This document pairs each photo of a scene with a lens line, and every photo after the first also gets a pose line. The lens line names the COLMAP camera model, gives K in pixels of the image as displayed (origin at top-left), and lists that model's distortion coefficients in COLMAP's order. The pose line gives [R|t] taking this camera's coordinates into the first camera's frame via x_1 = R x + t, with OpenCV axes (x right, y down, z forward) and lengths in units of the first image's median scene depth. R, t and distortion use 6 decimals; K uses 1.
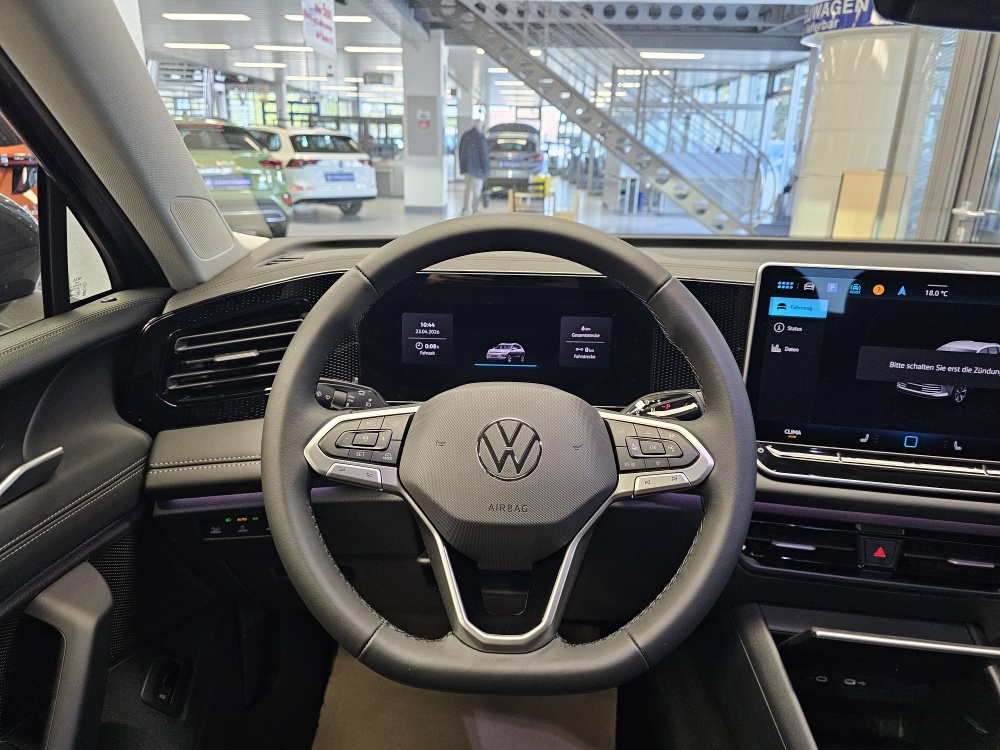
lens RADIAL K [[673.9, 0, 497.1], [0, 673.9, 370.8], [0, 0, 1]] dist [0.058736, -0.069758]
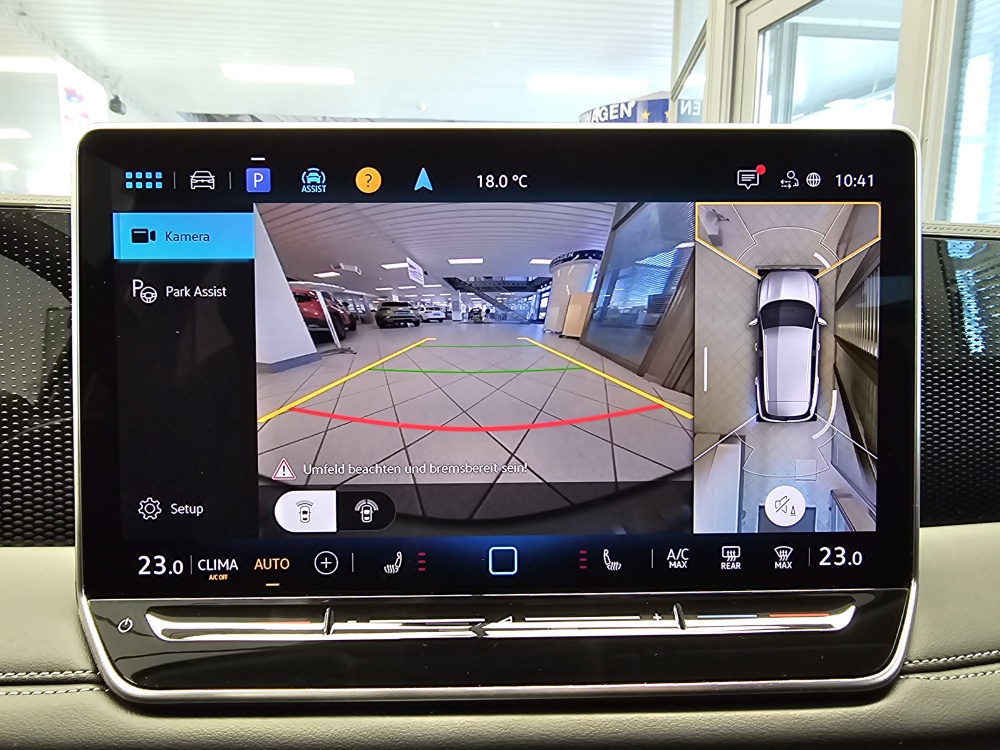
lens RADIAL K [[672.8, 0, 461.2], [0, 672.8, 381.0], [0, 0, 1]] dist [0.000868, 0.000362]
pose [[0.982836, -0.057235, 0.175379, 0.501599], [0.083316, 0.985894, -0.145161, 0.053837], [-0.164597, 0.157281, 0.973741, 0.586623]]
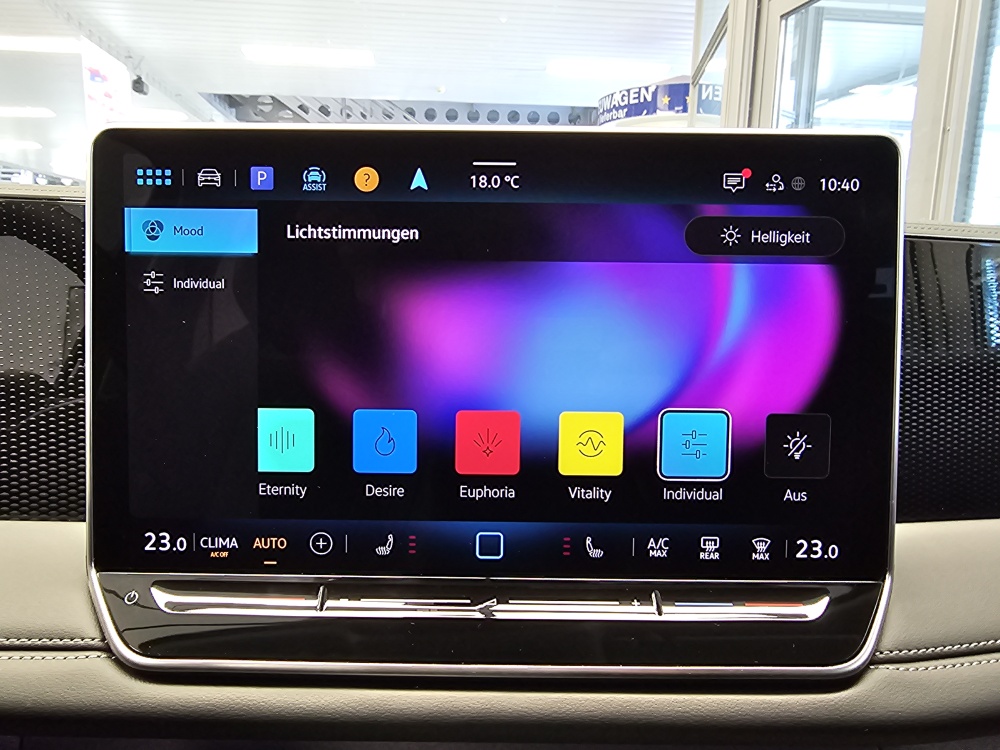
lens RADIAL K [[672.0, 0, 460.2], [0, 672.0, 371.8], [0, 0, 1]] dist [0.001116, -0.000295]
pose [[0.987693, -0.041402, 0.150825, 0.512821], [0.062100, 0.988868, -0.135219, 0.051914], [-0.143547, 0.142921, 0.979269, 0.568231]]
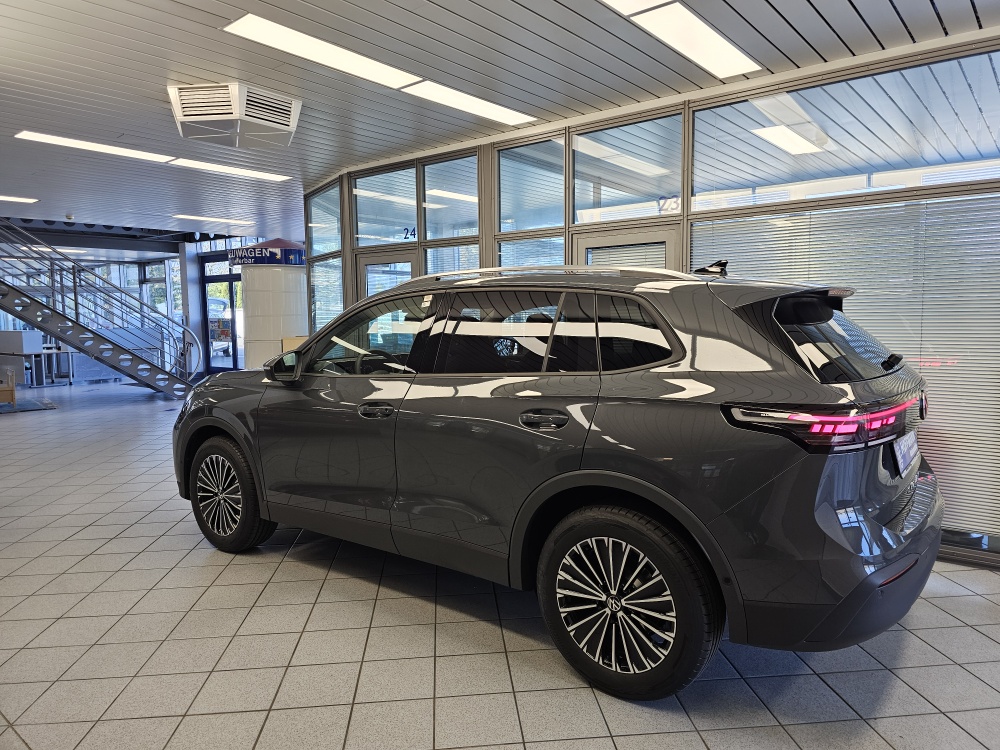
lens RADIAL K [[683.0, 0, 501.5], [0, 683.0, 358.3], [0, 0, 1]] dist [0.065873, -0.064643]
pose [[0.596699, -0.090354, 0.797362, -4.039356], [0.284125, 0.953062, -0.104625, 0.810109], [-0.750482, 0.288980, 0.594363, -3.481584]]
